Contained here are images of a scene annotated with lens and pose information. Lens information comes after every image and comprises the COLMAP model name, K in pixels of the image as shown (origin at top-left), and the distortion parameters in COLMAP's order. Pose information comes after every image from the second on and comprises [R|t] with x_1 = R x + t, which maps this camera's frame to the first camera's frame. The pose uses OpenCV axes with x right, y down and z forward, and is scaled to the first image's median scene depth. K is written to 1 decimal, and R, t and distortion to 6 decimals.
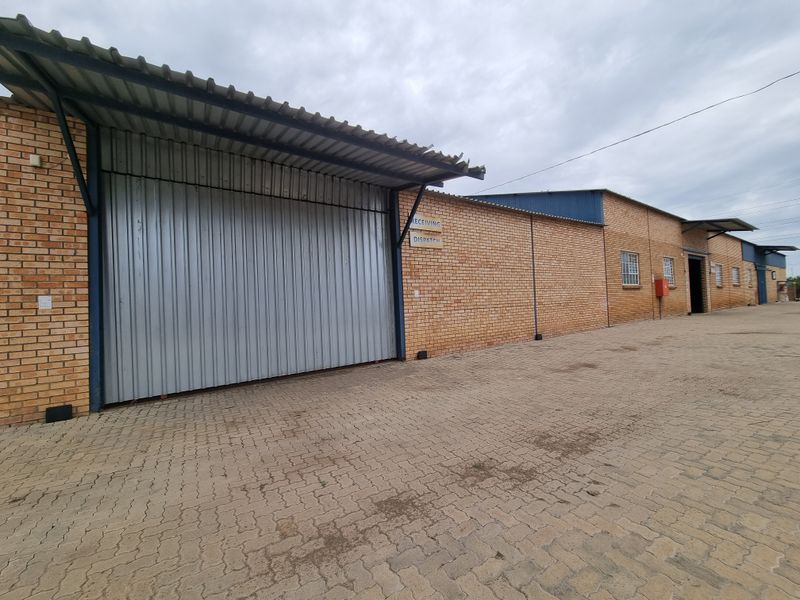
lens RADIAL K [[323.7, 0, 400.0], [0, 323.7, 300.0], [0, 0, 1]] dist [-0.000566, -0.000206]
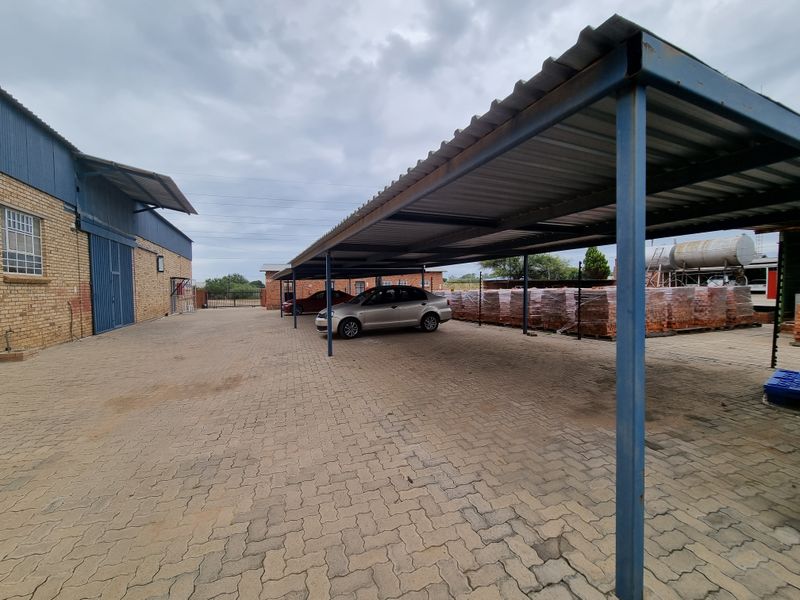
lens RADIAL K [[323.7, 0, 400.0], [0, 323.7, 300.0], [0, 0, 1]] dist [-0.000566, -0.000206]
pose [[0.185654, 0.007516, 0.982586, 0.728558], [-0.009711, 0.999936, -0.005814, -0.019817], [-0.982567, -0.008462, 0.185715, 0.534774]]
